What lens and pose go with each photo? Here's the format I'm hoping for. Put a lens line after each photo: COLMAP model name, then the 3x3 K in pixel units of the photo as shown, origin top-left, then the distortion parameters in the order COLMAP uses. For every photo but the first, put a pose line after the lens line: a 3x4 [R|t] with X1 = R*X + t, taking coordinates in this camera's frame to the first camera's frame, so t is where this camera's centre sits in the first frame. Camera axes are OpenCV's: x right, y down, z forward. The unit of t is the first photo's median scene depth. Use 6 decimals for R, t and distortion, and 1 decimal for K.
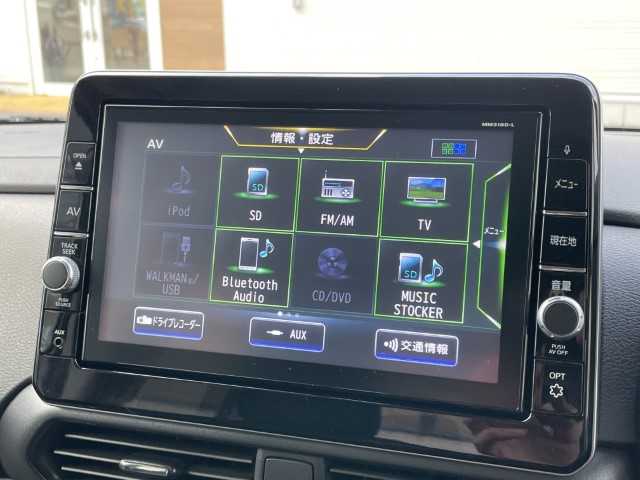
lens RADIAL K [[791.5, 0, 320.2], [0, 791.5, 236.7], [0, 0, 1]] dist [0.162853, 0.000000]
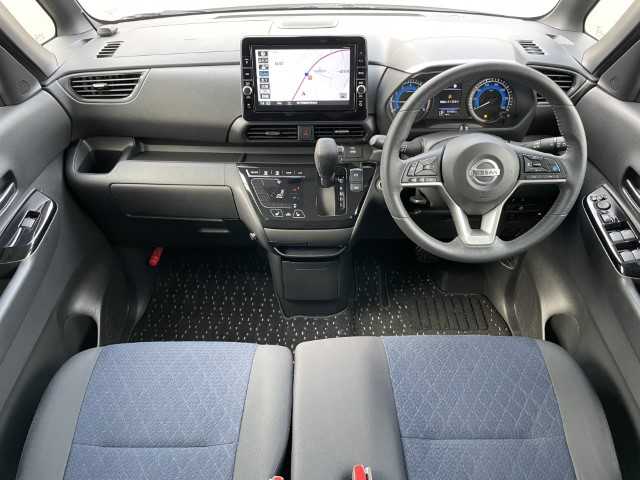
lens RADIAL K [[496.2, 0, 319.1], [0, 496.2, 237.9], [0, 0, 1]] dist [0.069388, -0.092283]
pose [[0.966318, -0.171627, 0.191765, -0.599491], [0.073851, 0.898739, 0.432221, -0.366047], [-0.246527, -0.403501, 0.881142, -1.734783]]
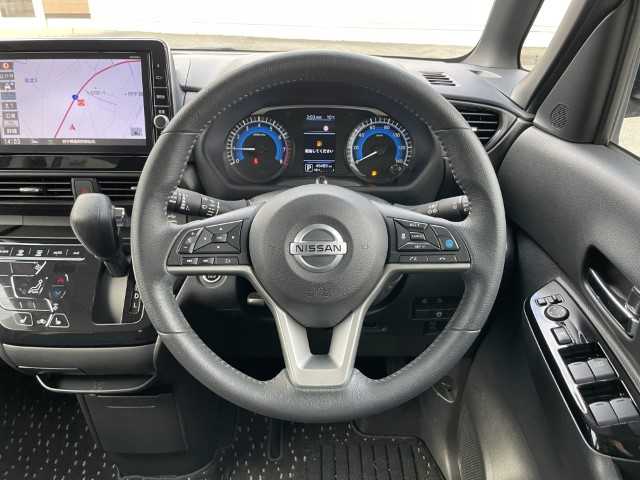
lens RADIAL K [[496.2, 0, 323.2], [0, 496.2, 235.4], [0, 0, 1]] dist [0.069388, -0.092283]
pose [[0.964890, -0.116914, 0.235200, 0.335290], [0.057965, 0.968176, 0.243467, 0.076124], [-0.256180, -0.221285, 0.940960, -0.936794]]
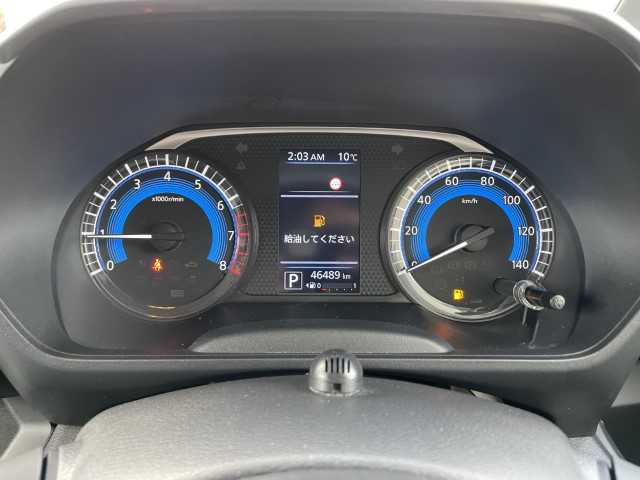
lens RADIAL K [[496.2, 0, 317.3], [0, 496.2, 238.9], [0, 0, 1]] dist [0.069388, -0.092283]
pose [[0.961343, -0.096165, 0.258015, 0.604234], [0.057568, 0.986518, 0.153195, 0.108477], [-0.269269, -0.132420, 0.953918, 0.192275]]
